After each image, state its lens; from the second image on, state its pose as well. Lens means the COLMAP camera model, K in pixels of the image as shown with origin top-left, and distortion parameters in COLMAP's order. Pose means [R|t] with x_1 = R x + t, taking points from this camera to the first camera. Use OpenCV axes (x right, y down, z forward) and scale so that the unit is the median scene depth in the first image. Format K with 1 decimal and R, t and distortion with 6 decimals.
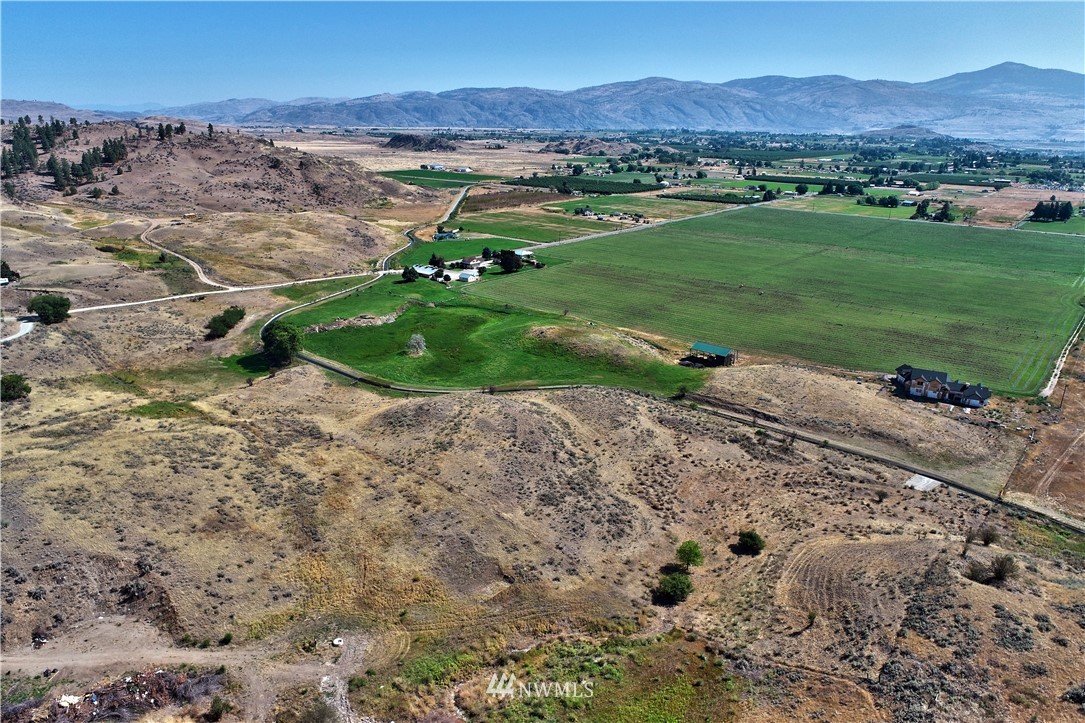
lens RADIAL K [[734.8, 0, 547.9], [0, 734.8, 363.0], [0, 0, 1]] dist [-0.014435, 0.008631]
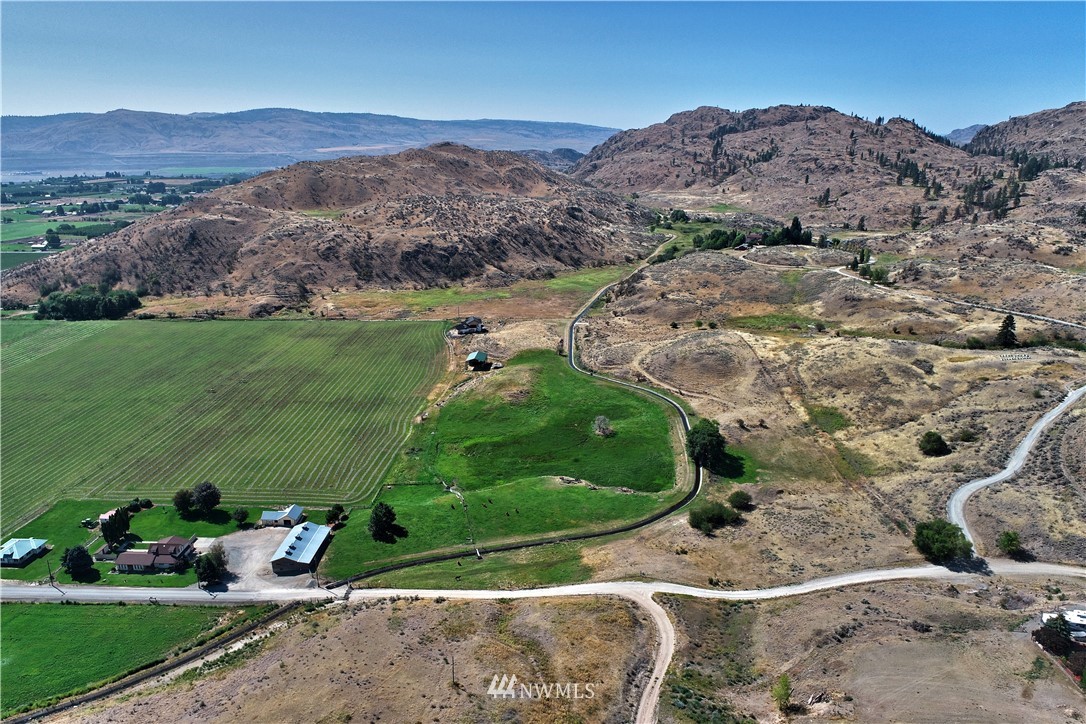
lens RADIAL K [[735.4, 0, 541.0], [0, 735.4, 359.6], [0, 0, 1]] dist [-0.014435, 0.008631]
pose [[-0.611320, -0.234327, 0.755896, -1.222038], [0.247009, 0.850942, 0.463556, -0.840906], [-0.751847, 0.470094, -0.462317, 1.998108]]
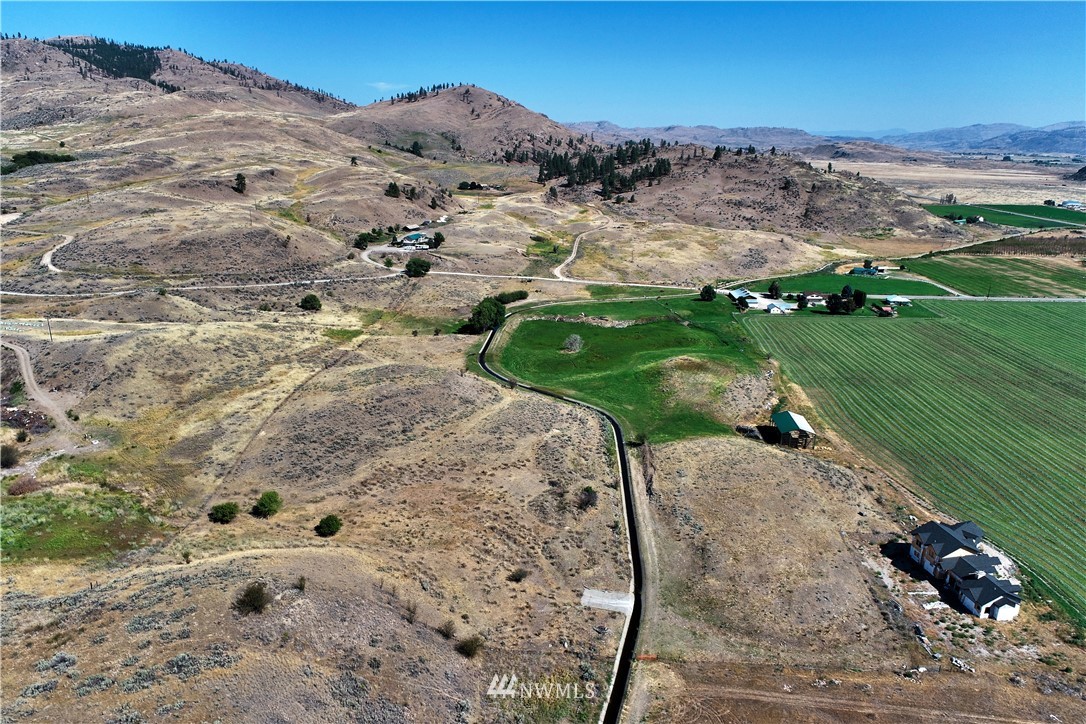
lens RADIAL K [[735.4, 0, 542.4], [0, 735.4, 361.2], [0, 0, 1]] dist [-0.014435, 0.008631]
pose [[0.612986, 0.228018, -0.756476, 0.816929], [-0.253997, 0.963498, 0.084601, -0.105207], [0.748153, 0.140283, 0.648527, 0.334767]]
